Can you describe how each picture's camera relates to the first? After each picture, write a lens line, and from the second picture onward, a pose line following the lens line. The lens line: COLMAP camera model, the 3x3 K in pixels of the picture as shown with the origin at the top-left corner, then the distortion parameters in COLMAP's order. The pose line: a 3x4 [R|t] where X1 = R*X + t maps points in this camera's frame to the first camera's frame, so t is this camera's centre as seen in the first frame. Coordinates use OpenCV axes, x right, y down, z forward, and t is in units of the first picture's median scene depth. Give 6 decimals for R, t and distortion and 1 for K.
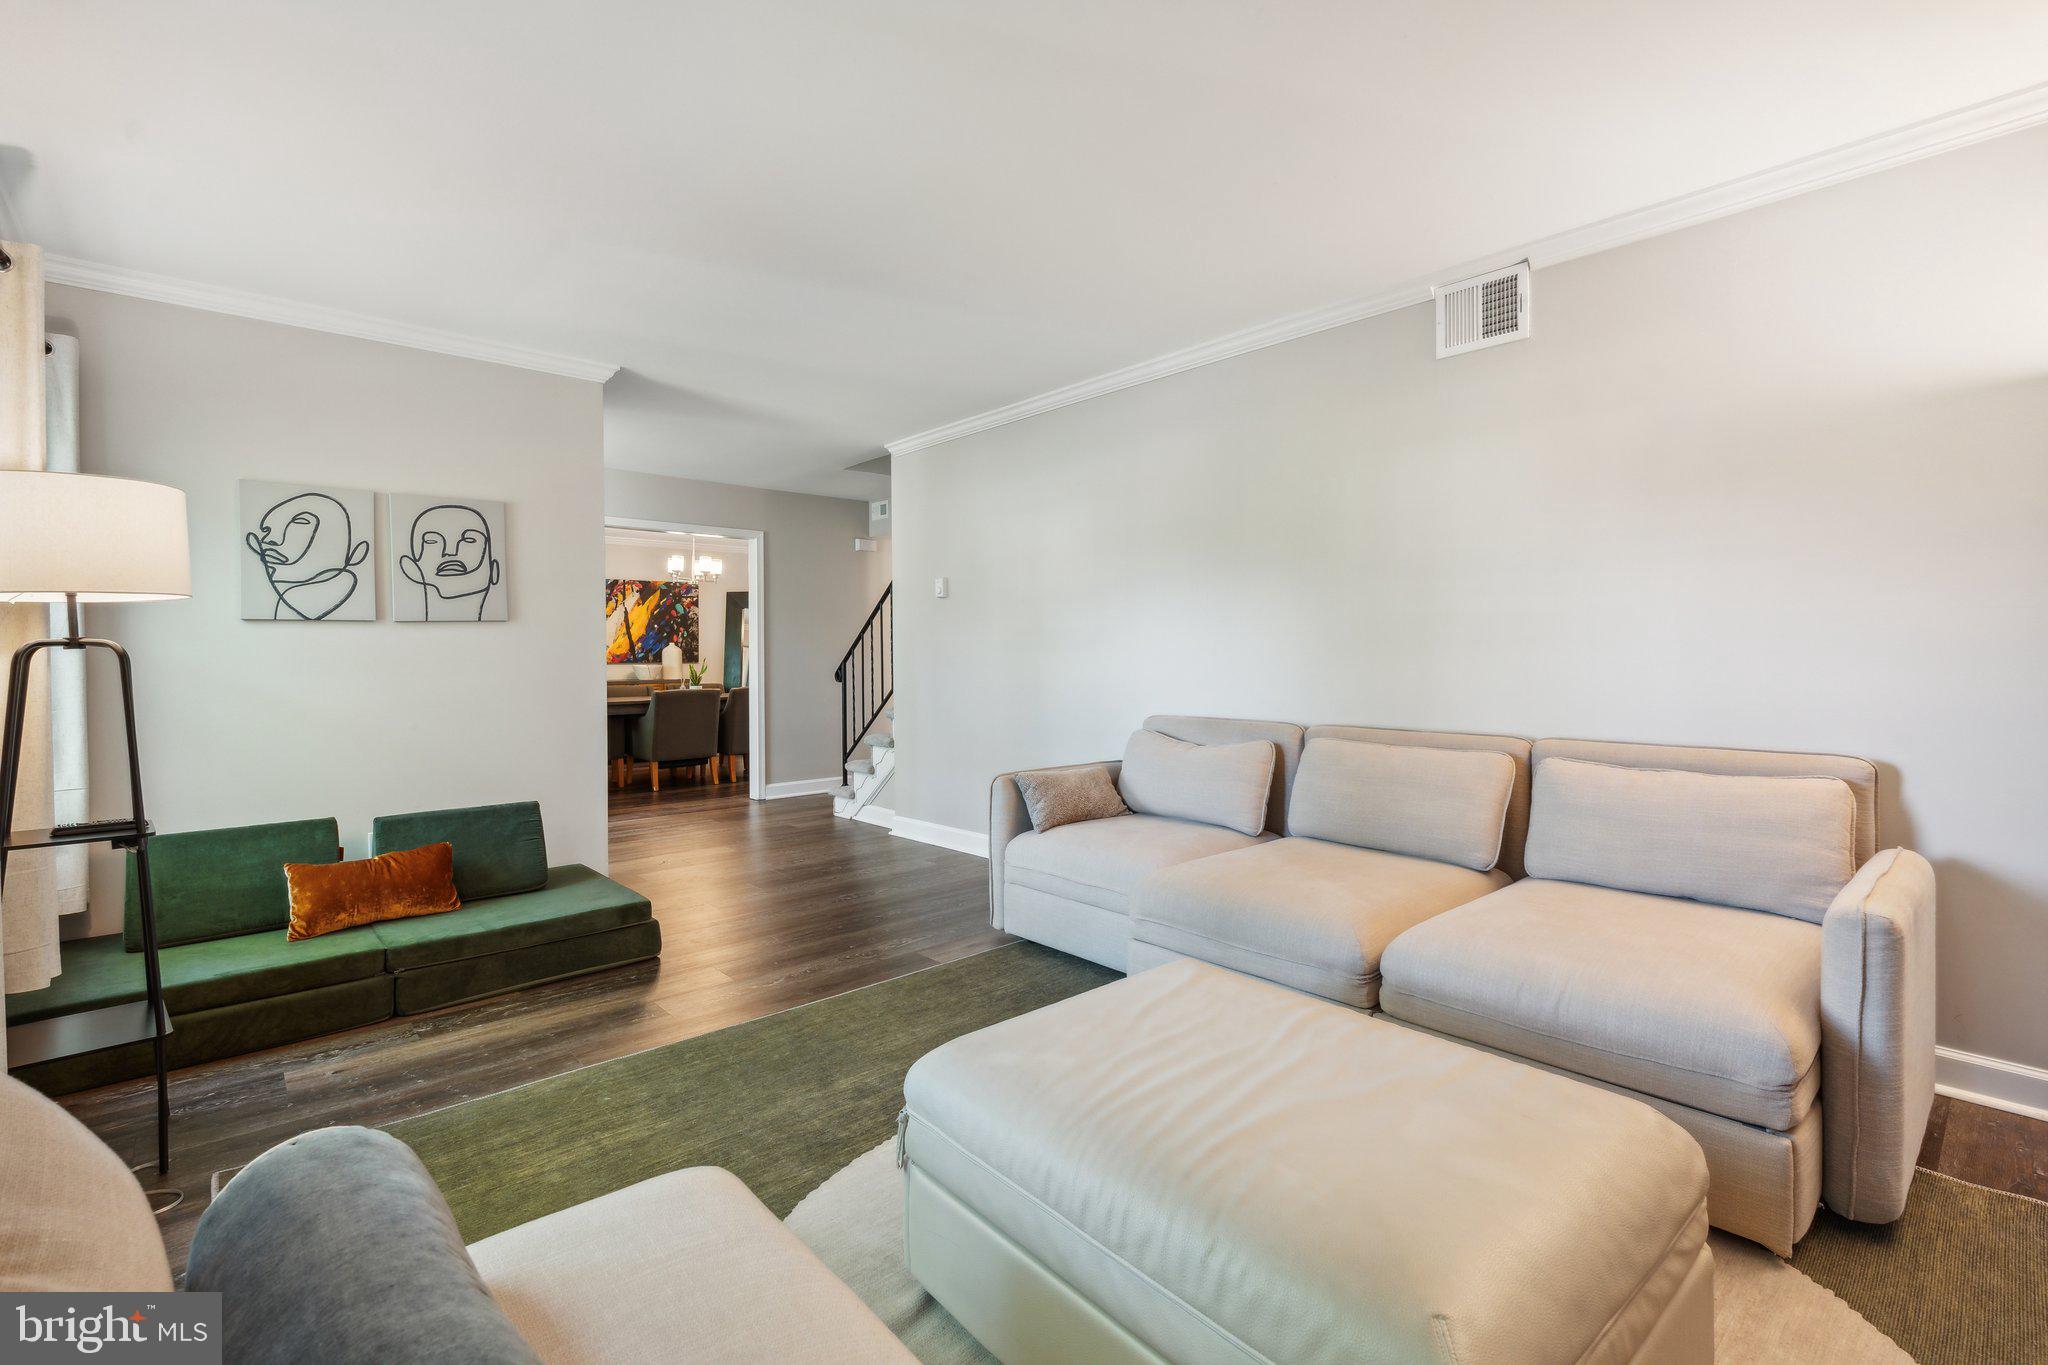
lens RADIAL K [[904.6, 0, 1018.6], [0, 904.6, 664.9], [0, 0, 1]] dist [-0.003342, -0.001585]
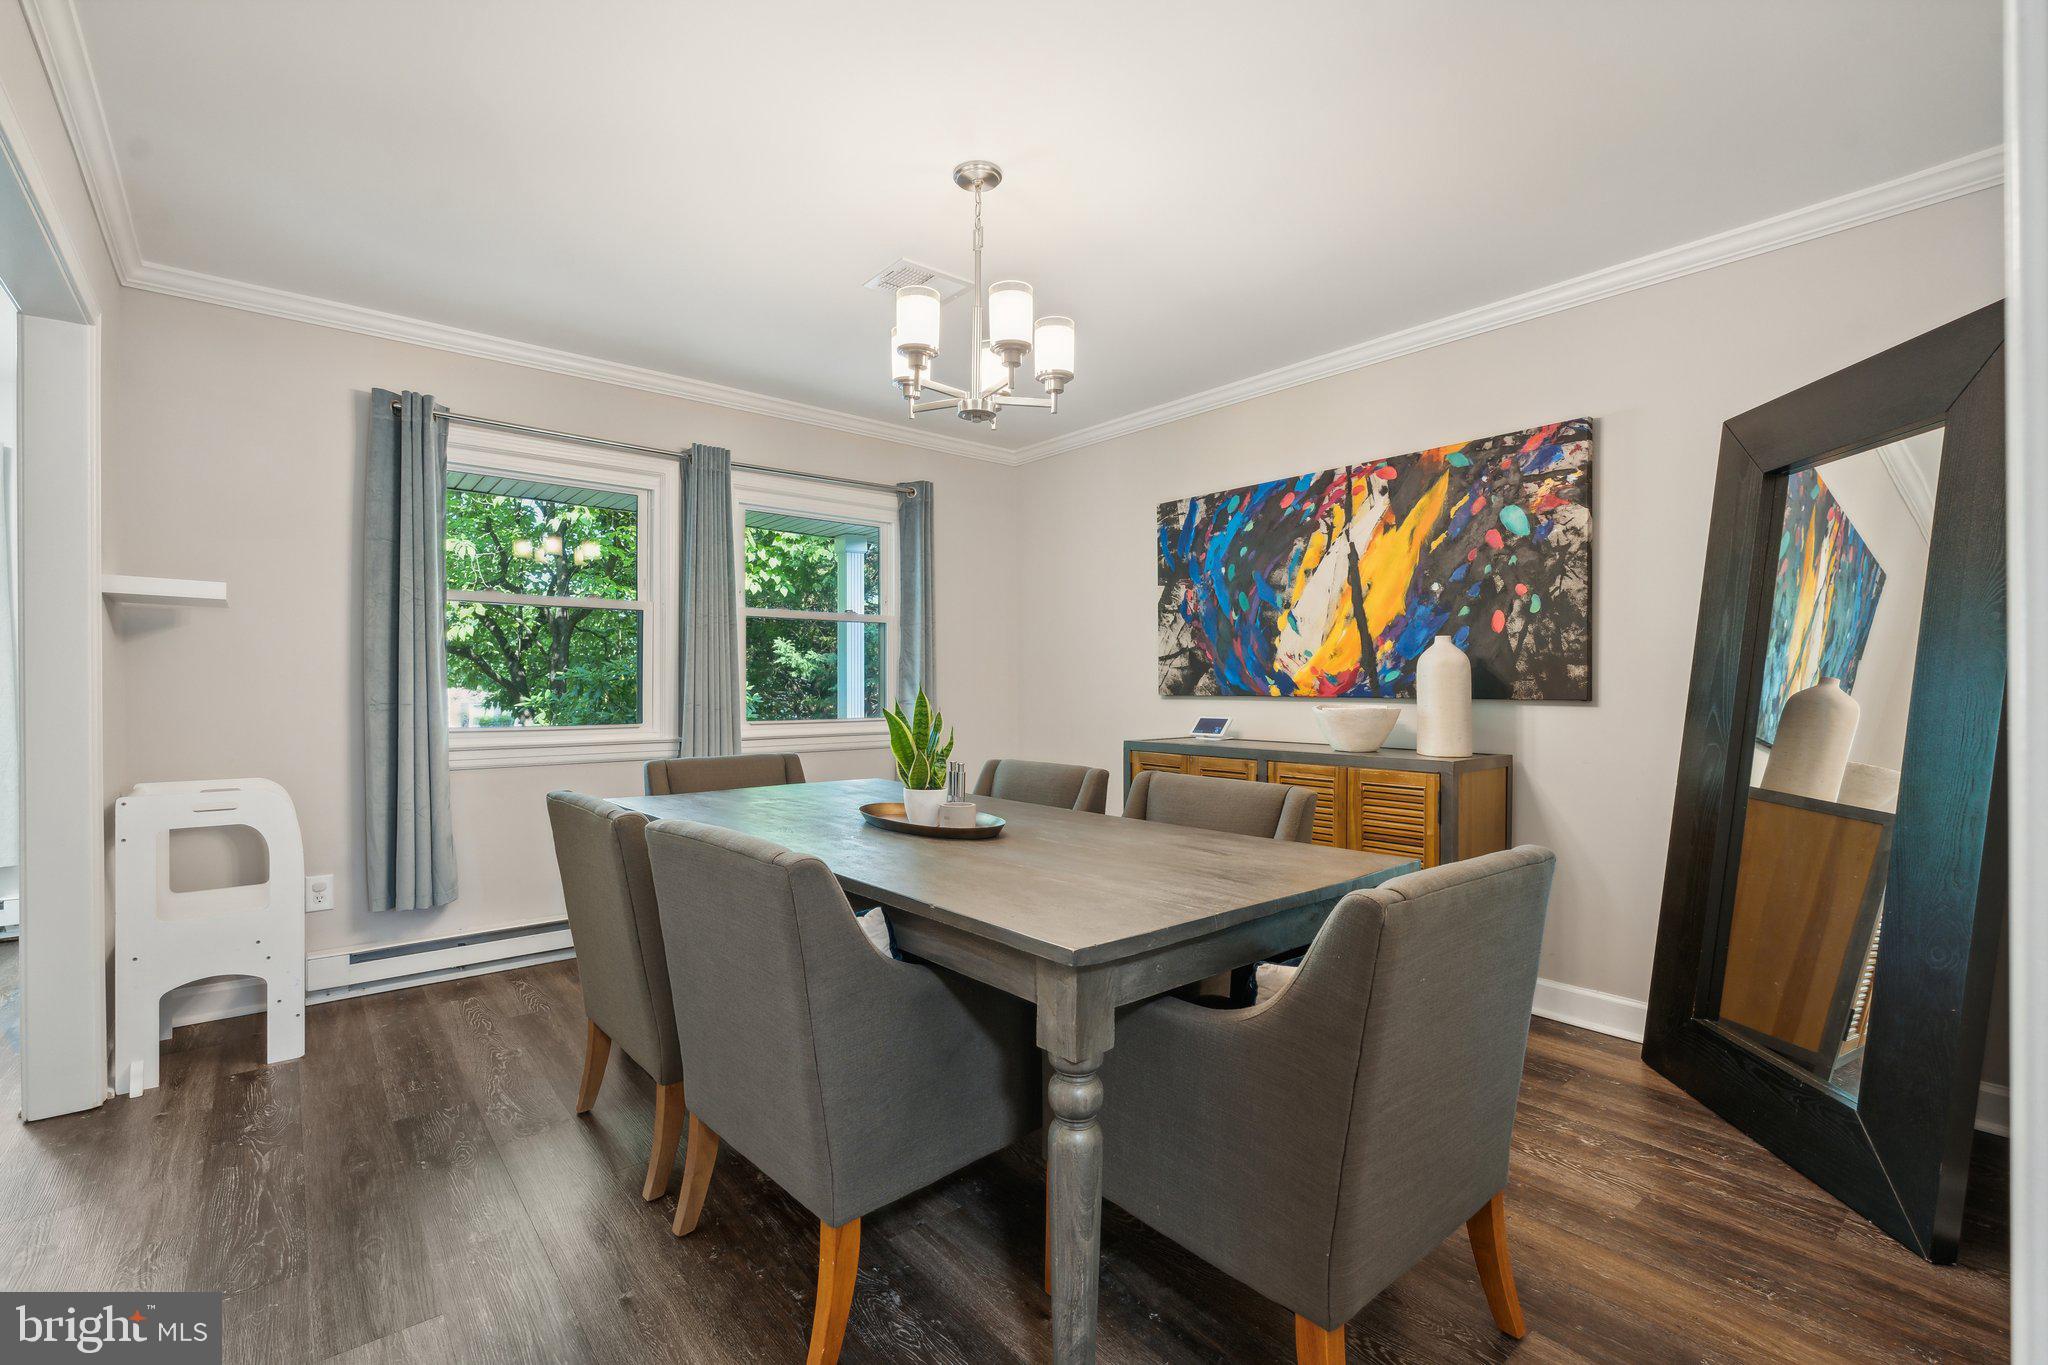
lens RADIAL K [[904.6, 0, 1036.6], [0, 904.6, 679.7], [0, 0, 1]] dist [-0.003342, -0.001585]
pose [[-0.012126, 0.004361, -0.999917, -0.076509], [-0.006002, 0.999972, 0.004434, -0.010268], [0.999908, 0.006056, -0.012099, 0.872985]]
